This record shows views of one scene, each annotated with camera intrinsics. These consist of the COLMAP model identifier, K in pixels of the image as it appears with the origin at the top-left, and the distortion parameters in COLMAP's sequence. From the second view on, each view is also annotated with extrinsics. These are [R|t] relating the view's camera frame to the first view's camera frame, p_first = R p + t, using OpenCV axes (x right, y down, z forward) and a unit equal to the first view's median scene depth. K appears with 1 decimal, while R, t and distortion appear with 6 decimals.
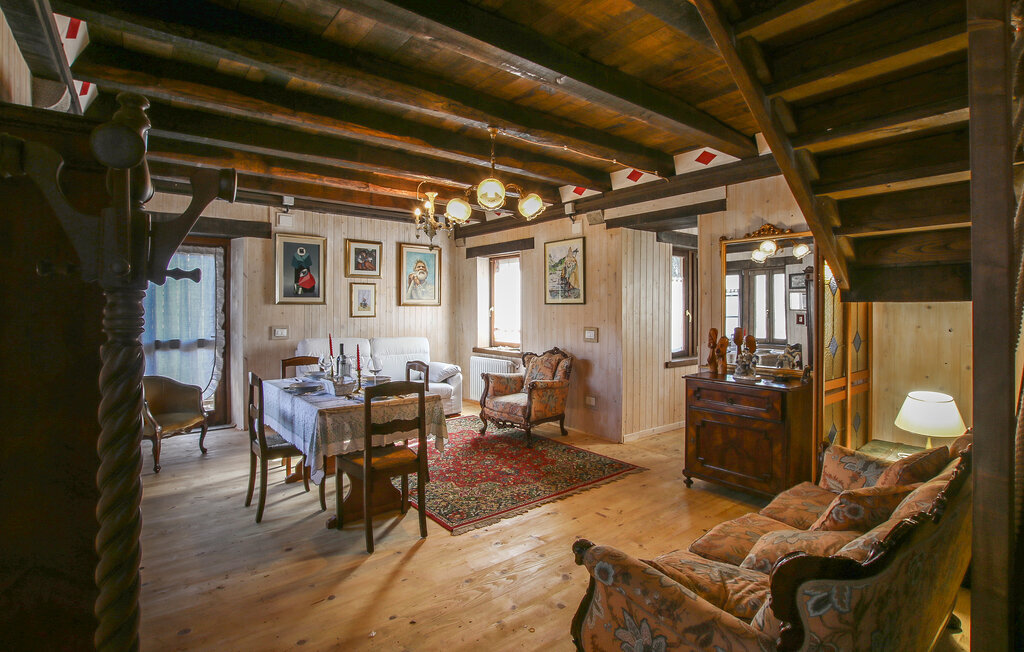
lens RADIAL K [[492.2, 0, 512.0], [0, 492.2, 326.0], [0, 0, 1]] dist [-0.046305, -0.000231]
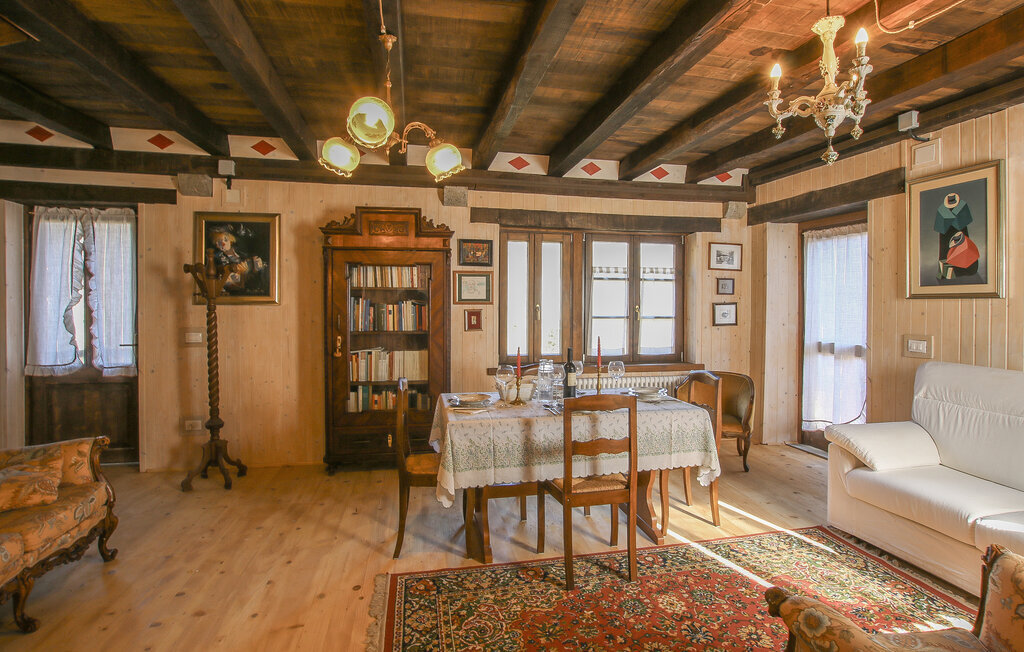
lens RADIAL K [[492.2, 0, 512.0], [0, 492.2, 326.0], [0, 0, 1]] dist [-0.046305, -0.000231]
pose [[-0.455406, 0.035122, -0.889591, 0.285250], [-0.031065, 0.997986, 0.055304, -0.030023], [0.889742, 0.052821, -0.453398, 0.882299]]
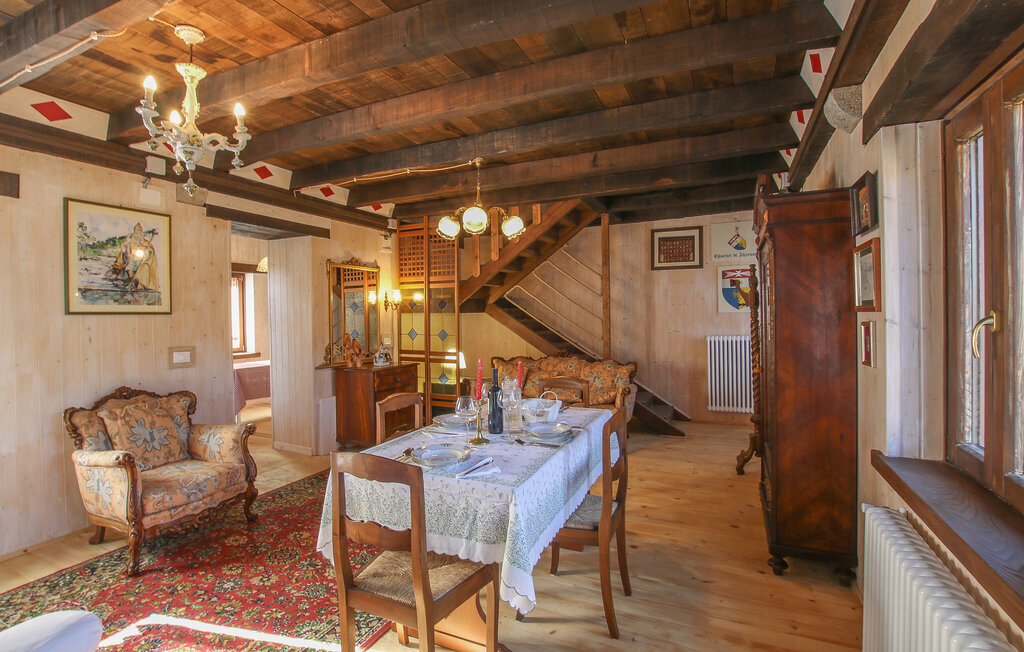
lens RADIAL K [[482.1, 0, 512.0], [0, 482.1, 326.0], [0, 0, 1]] dist [0.001332, 0.000096]
pose [[-0.460741, -0.014371, 0.887418, -0.662110], [0.048173, 0.997990, 0.041172, -0.032104], [-0.886226, 0.061719, -0.459123, 0.881951]]
